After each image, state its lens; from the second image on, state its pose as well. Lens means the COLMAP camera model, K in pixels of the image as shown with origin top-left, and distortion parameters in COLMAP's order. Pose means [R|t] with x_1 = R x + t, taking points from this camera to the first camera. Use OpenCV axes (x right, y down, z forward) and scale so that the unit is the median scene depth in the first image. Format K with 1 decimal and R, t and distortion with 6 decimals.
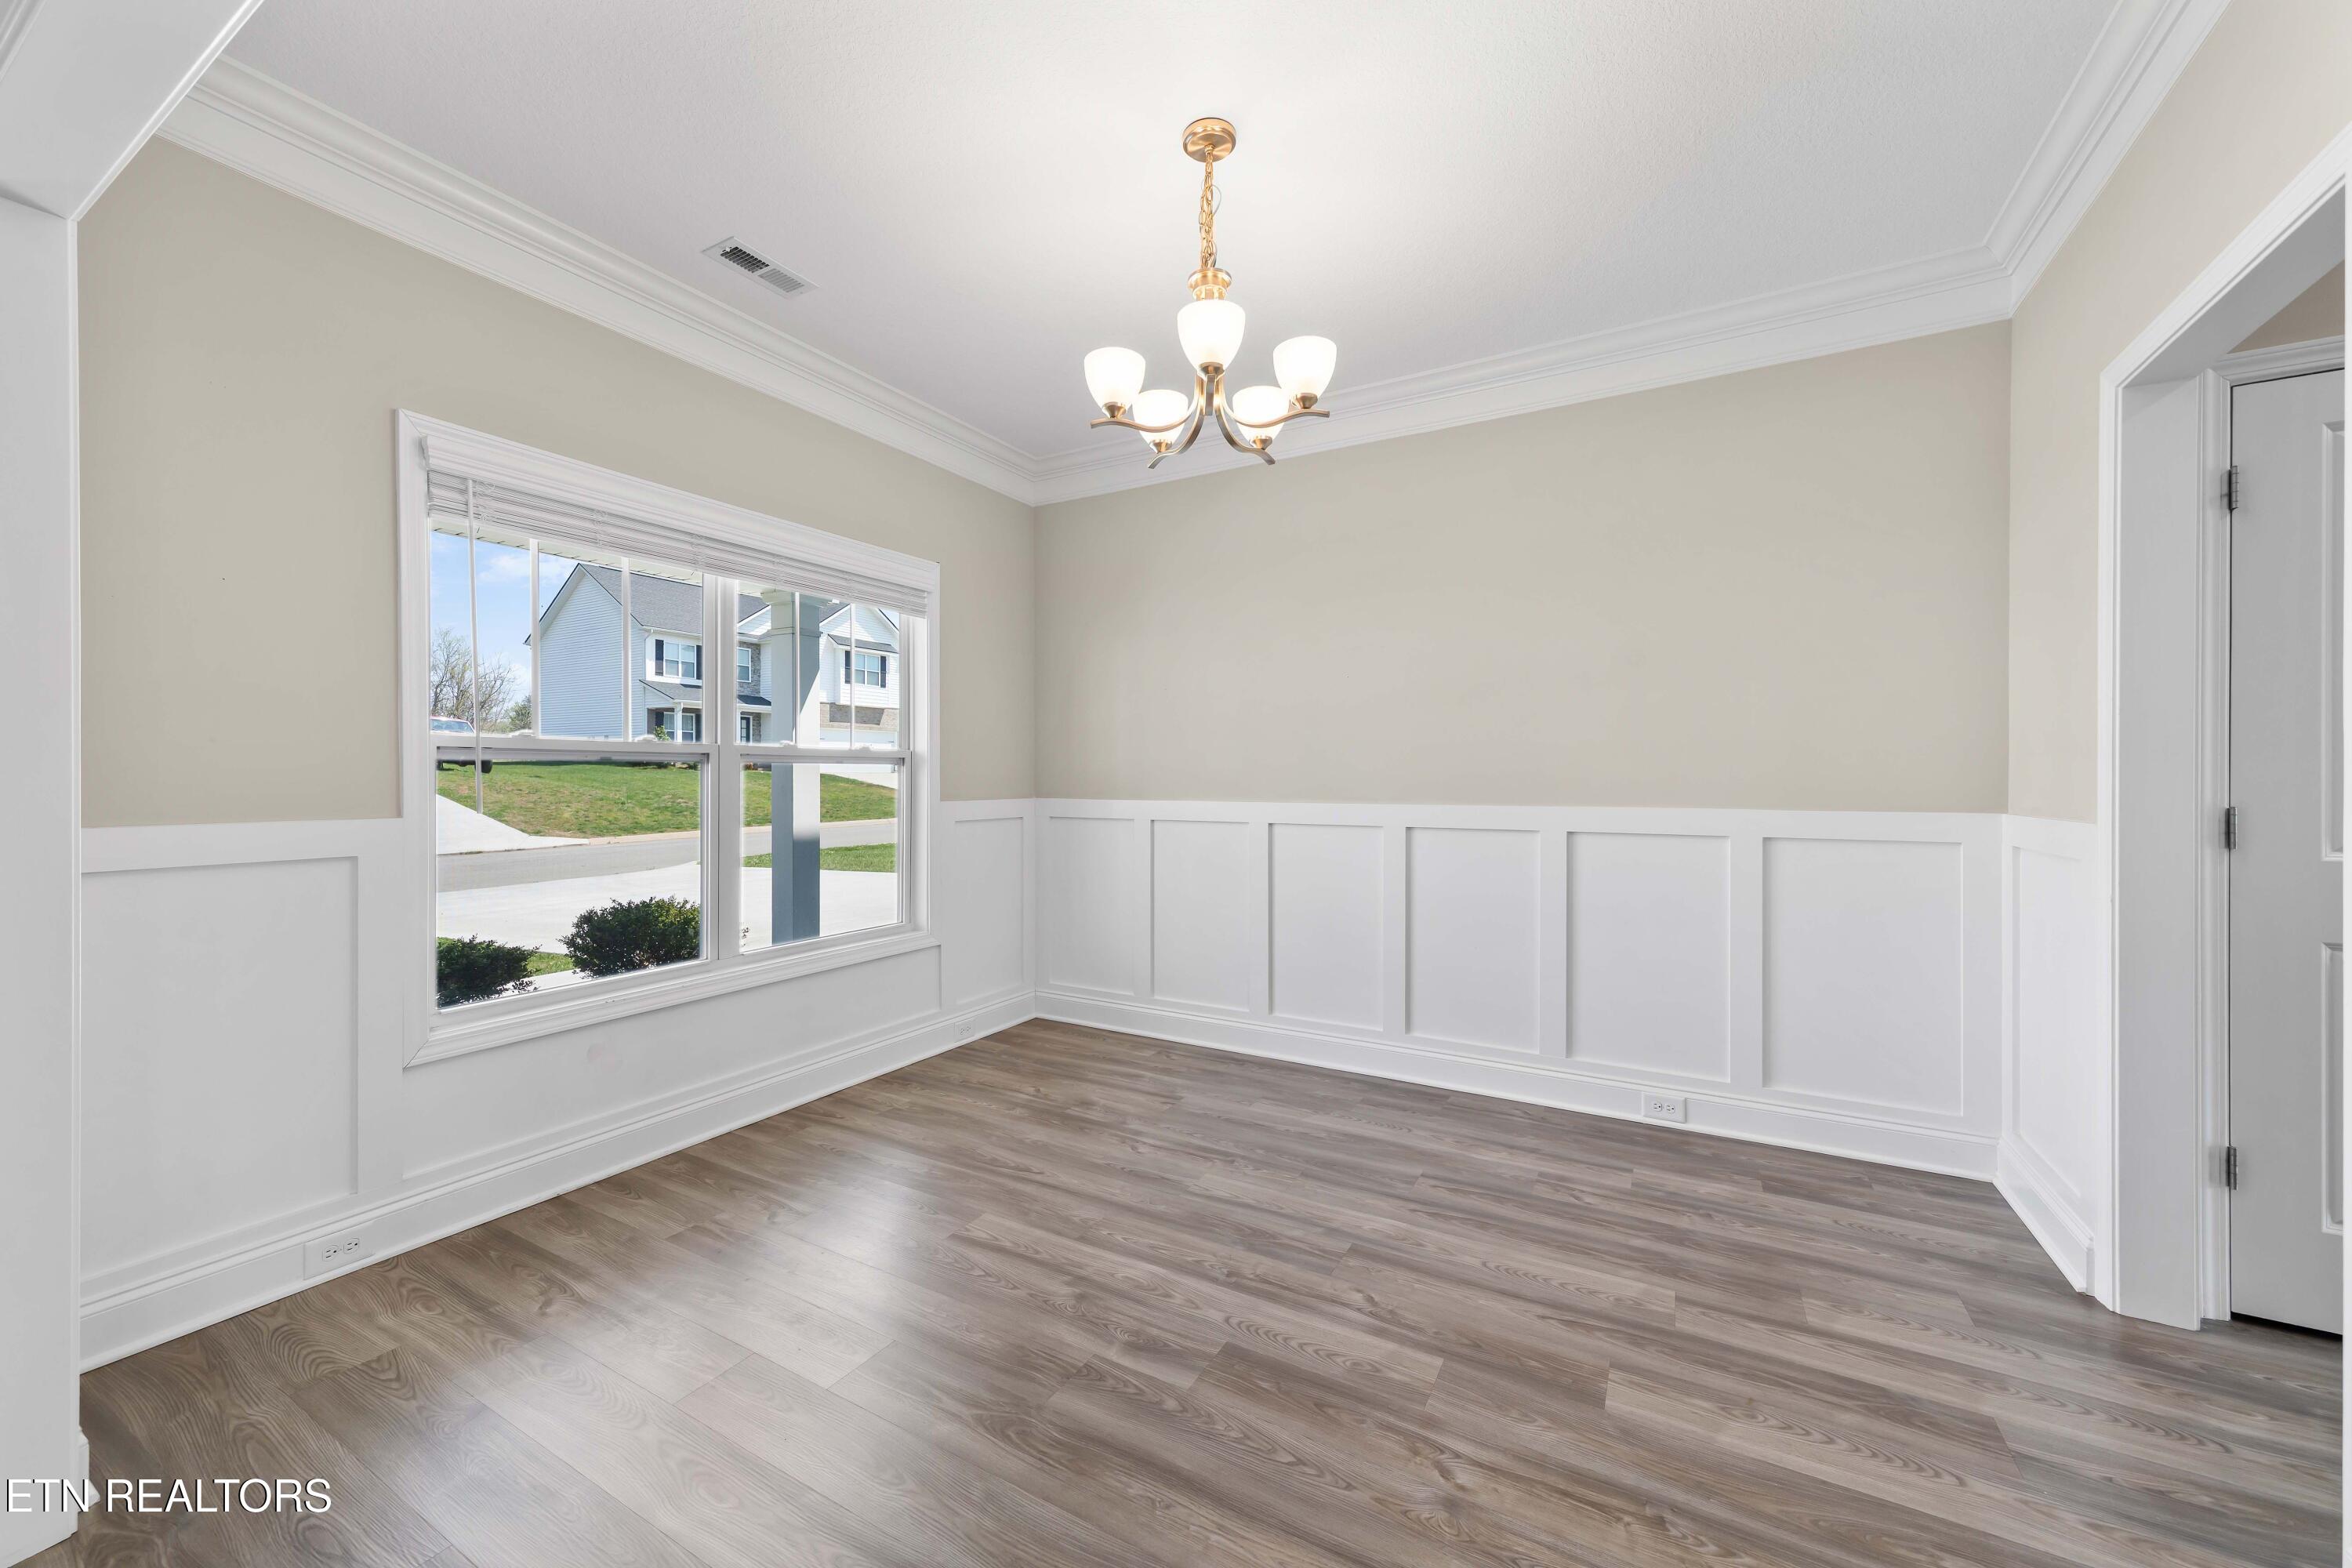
lens RADIAL K [[909.9, 0, 1157.7], [0, 909.9, 779.2], [0, 0, 1]] dist [0.013267, -0.002398]
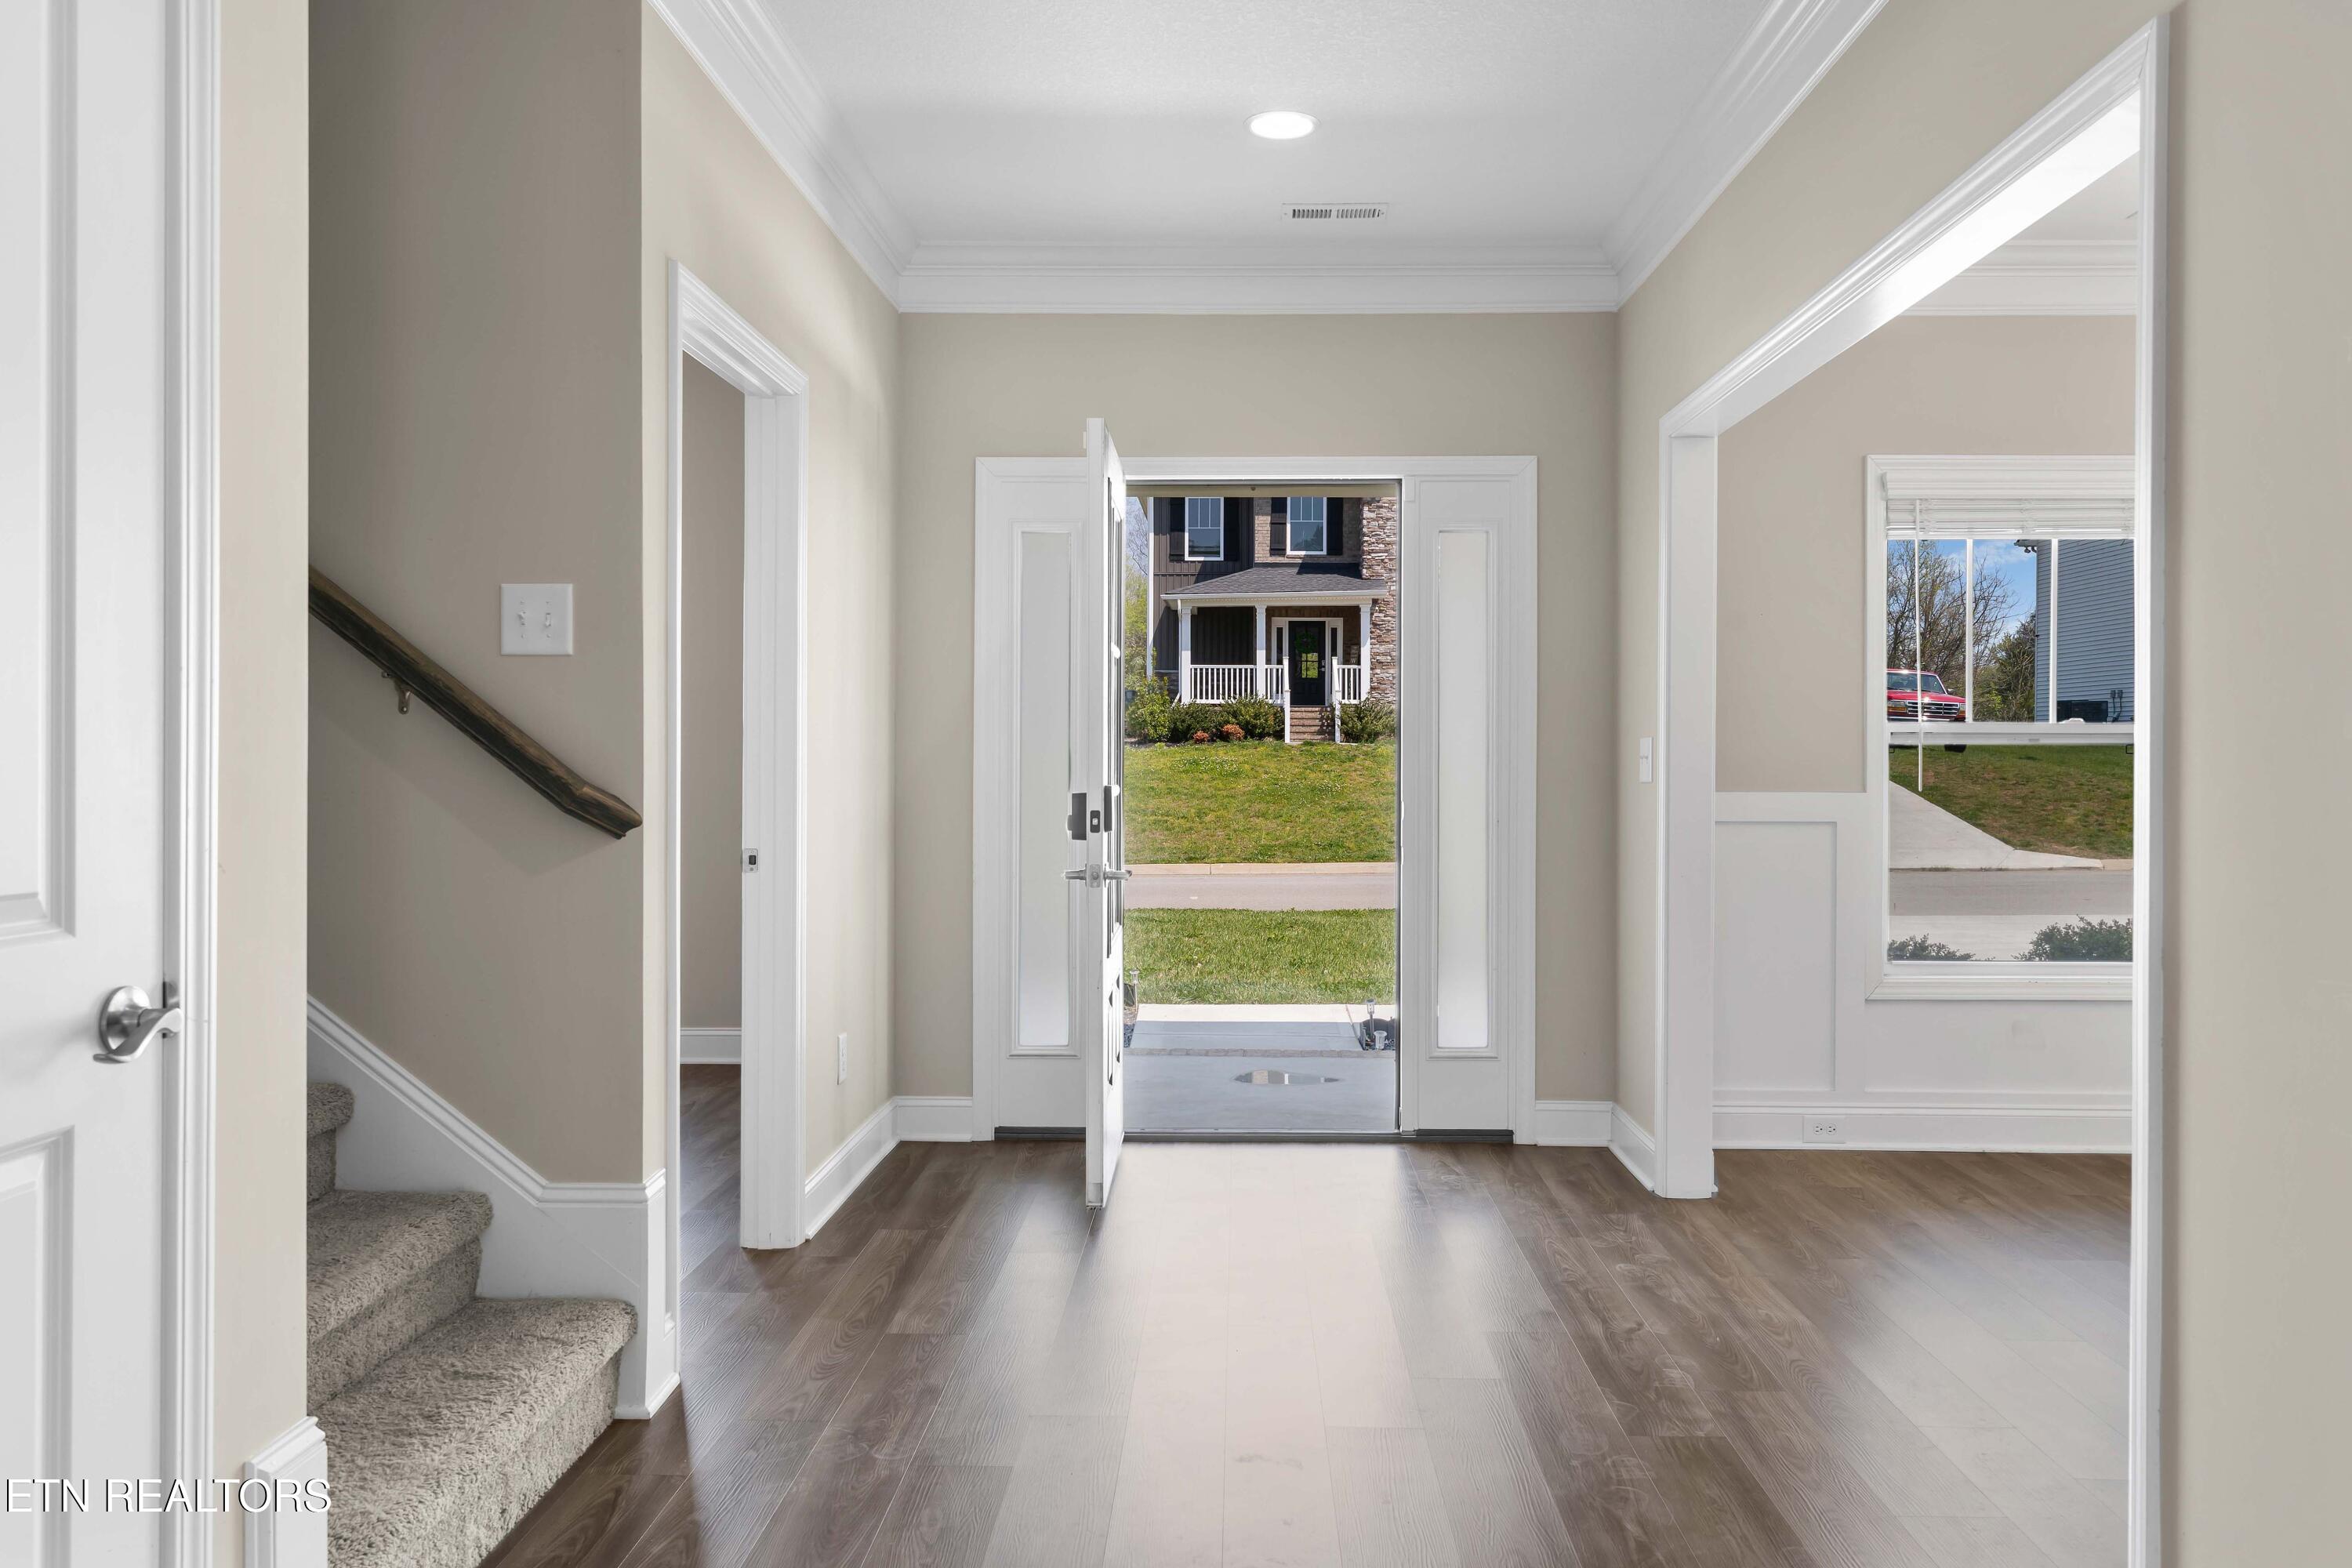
lens RADIAL K [[1674.4, 0, 1176.0], [0, 1674.4, 784.0], [0, 0, 1]] dist [-0.003888, -0.000814]
pose [[0.477759, 0.013727, -0.878384, 0.628157], [-0.002409, 0.999895, 0.014315, -0.001689], [0.878488, -0.004723, 0.477742, -0.789136]]
